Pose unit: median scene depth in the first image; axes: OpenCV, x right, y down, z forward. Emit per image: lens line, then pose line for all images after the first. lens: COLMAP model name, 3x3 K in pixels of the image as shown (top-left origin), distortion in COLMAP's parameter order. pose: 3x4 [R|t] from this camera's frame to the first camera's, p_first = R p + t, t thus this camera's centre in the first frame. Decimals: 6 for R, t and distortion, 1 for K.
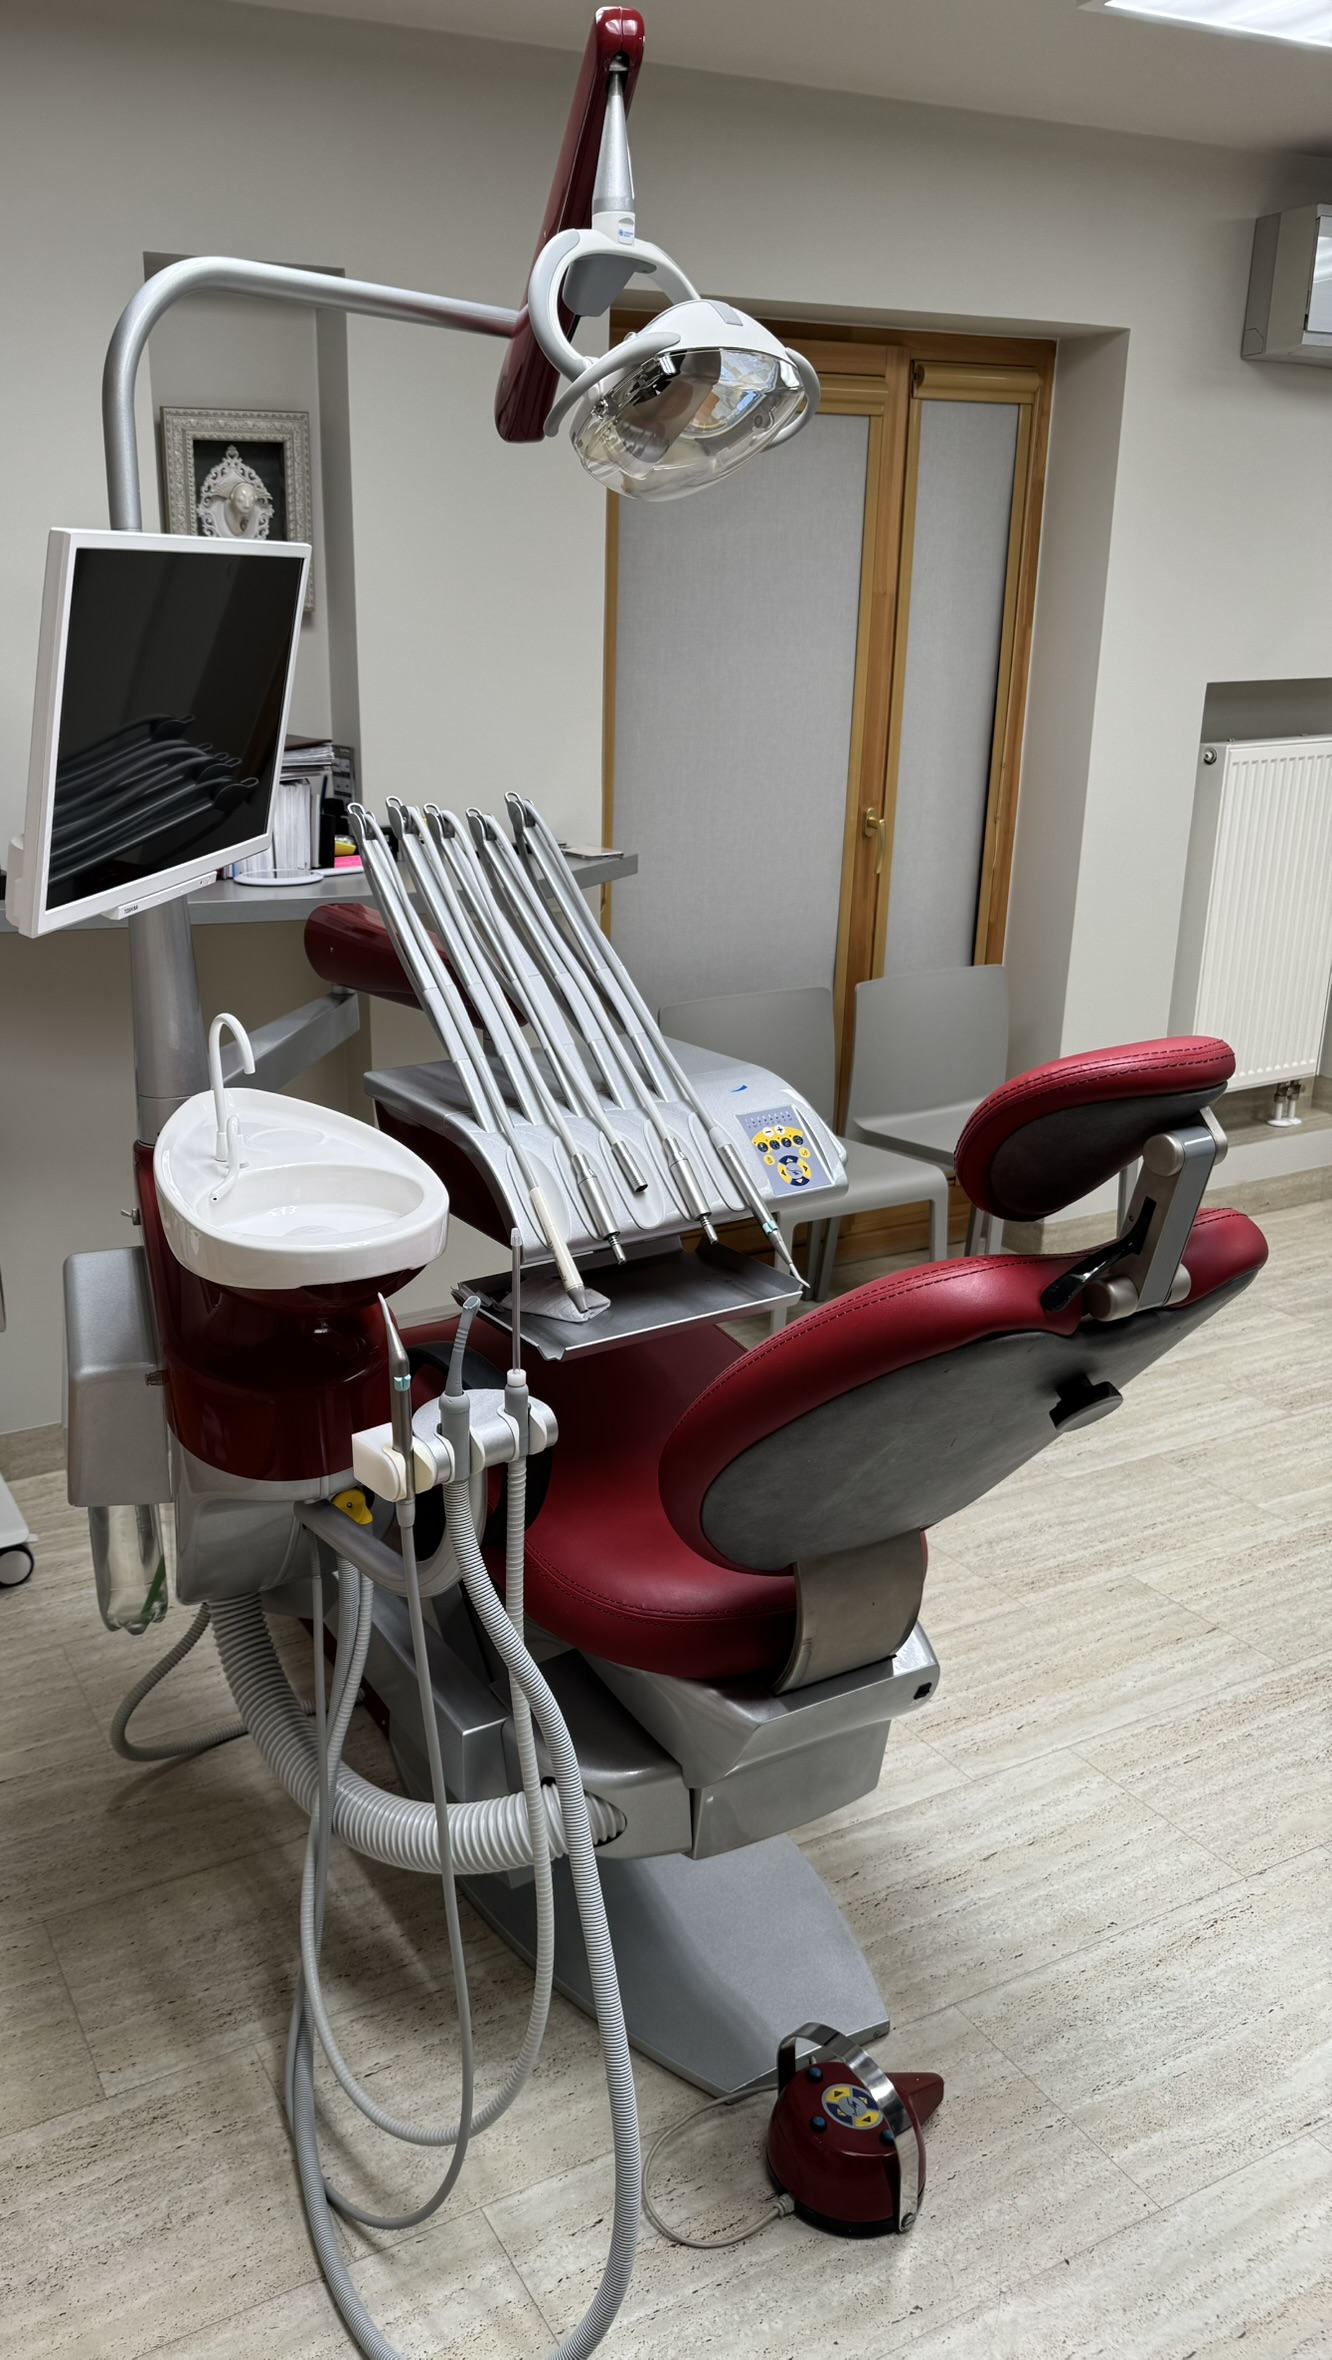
lens RADIAL K [[1731.2, 0, 505.5], [0, 1731.2, 1186.6], [0, 0, 1]] dist [0.011804, 0.001726]
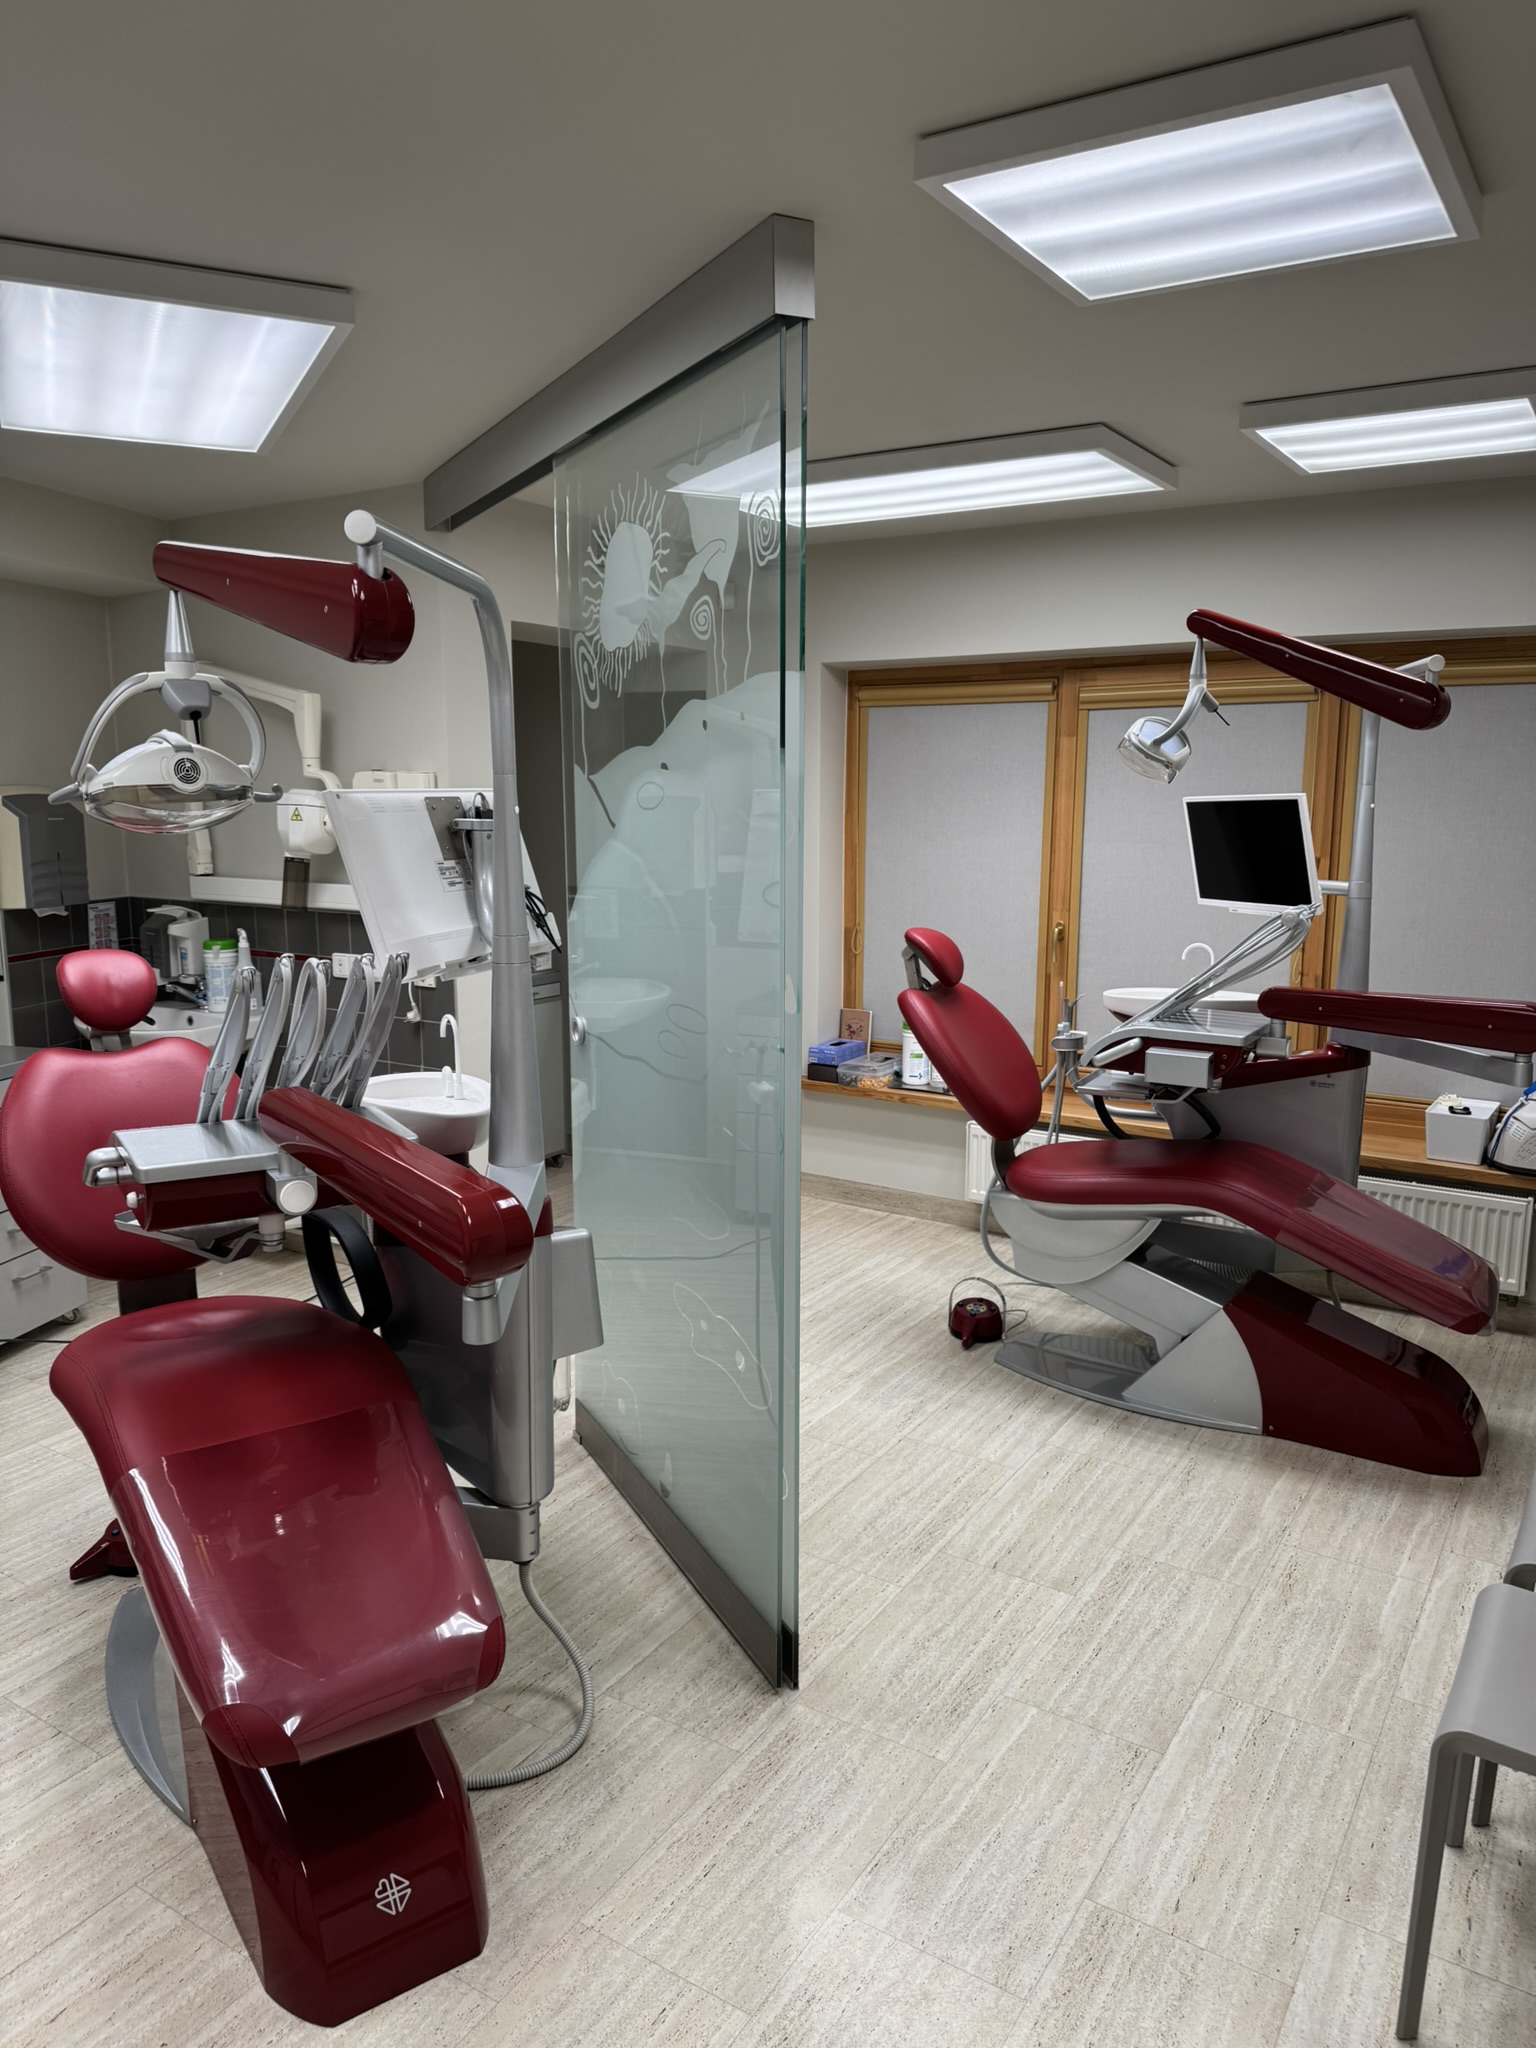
lens RADIAL K [[1448.9, 0, 711.9], [0, 1448.9, 1031.9], [0, 0, 1]] dist [0.043039, -0.123169]
pose [[-0.877635, 0.095959, -0.469627, 1.495659], [-0.138051, 0.887640, 0.439360, -0.799204], [0.459020, 0.450429, -0.765777, 2.157283]]
